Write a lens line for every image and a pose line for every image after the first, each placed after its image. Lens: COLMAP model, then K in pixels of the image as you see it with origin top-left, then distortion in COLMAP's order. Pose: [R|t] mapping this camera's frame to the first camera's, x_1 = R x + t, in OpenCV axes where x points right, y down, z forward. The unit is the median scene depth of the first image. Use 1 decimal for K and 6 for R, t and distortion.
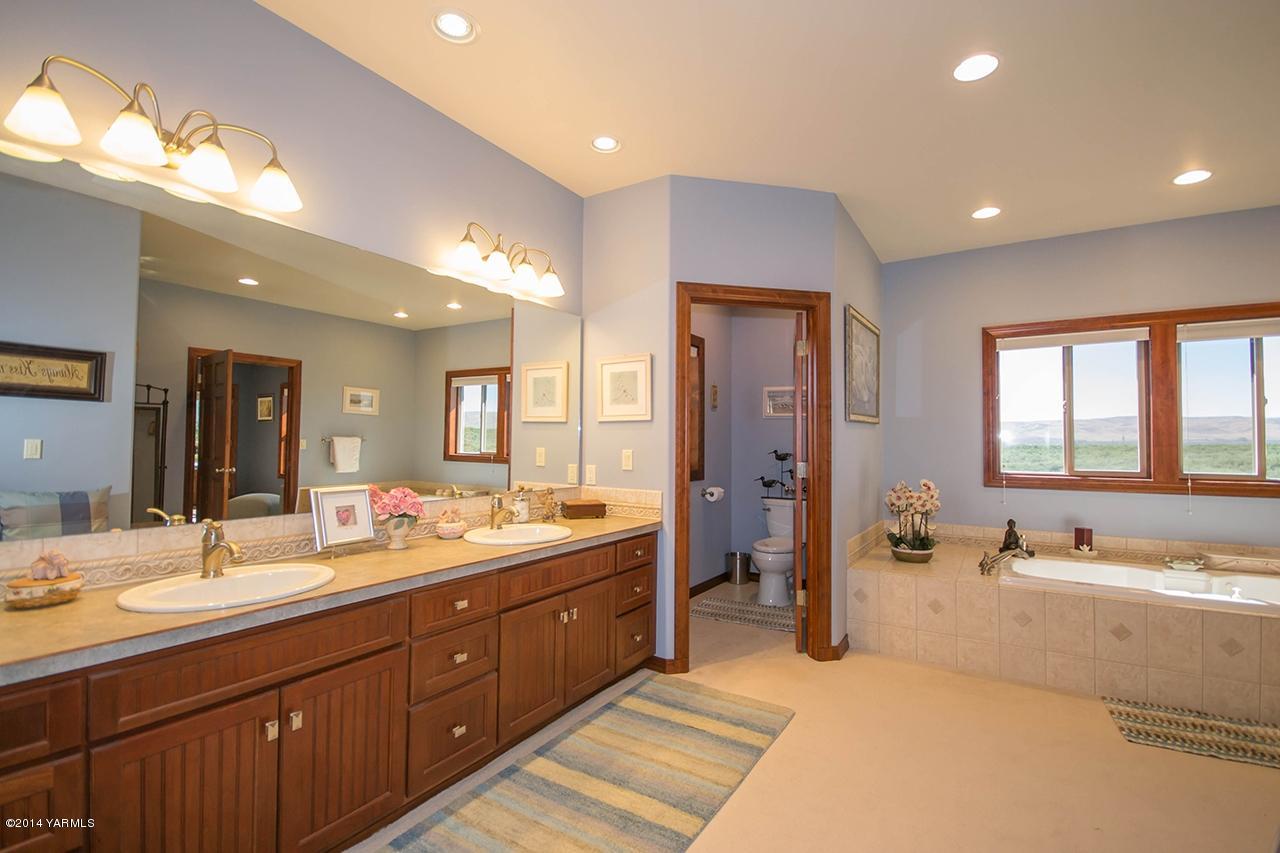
lens RADIAL K [[570.9, 0, 637.5], [0, 570.9, 426.3], [0, 0, 1]] dist [0.001765, -0.000249]
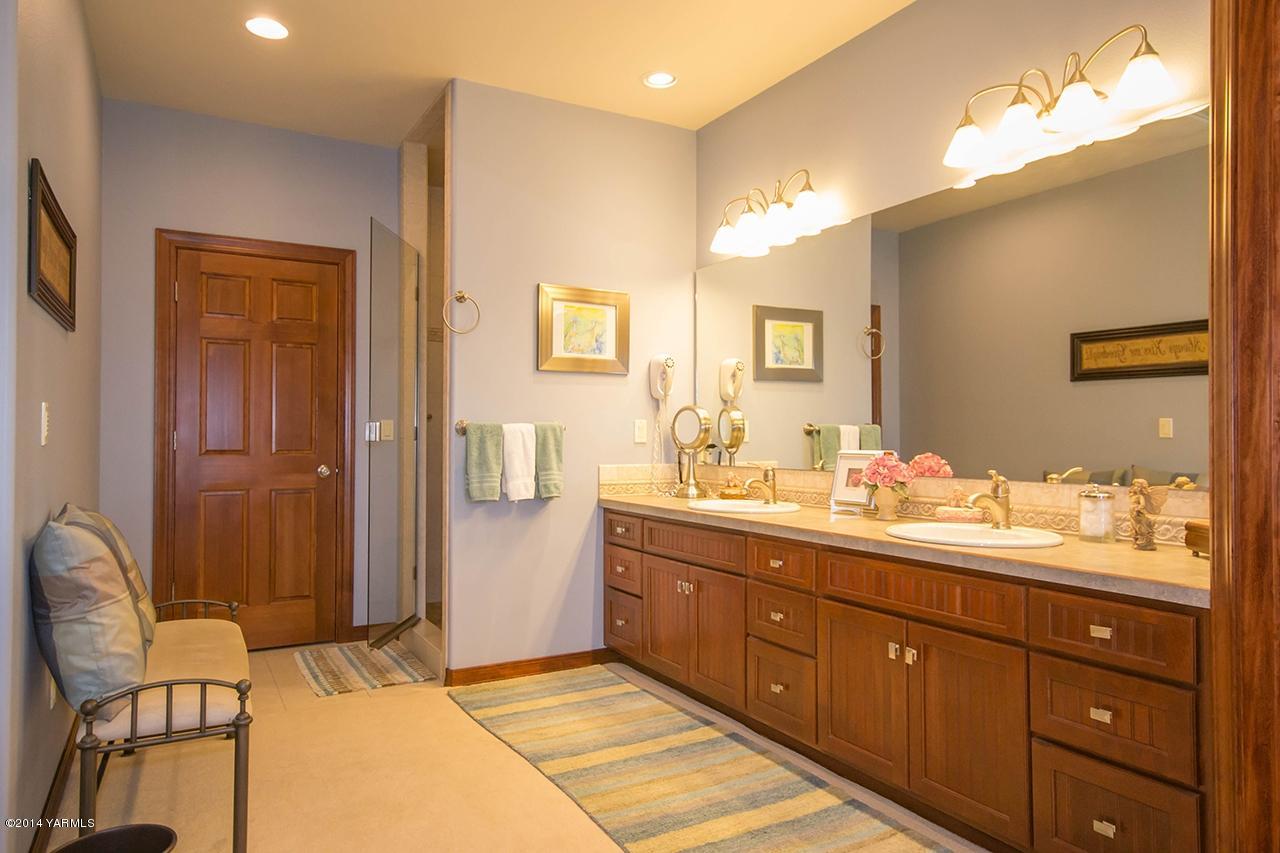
lens RADIAL K [[811.3, 0, 639.3], [0, 811.3, 432.0], [0, 0, 1]] dist [0.004832, 0.000856]
pose [[-0.482446, -0.017965, -0.875741, 0.968833], [0.024046, 0.999141, -0.033744, 0.112990], [0.875595, -0.037337, -0.481600, 1.355135]]
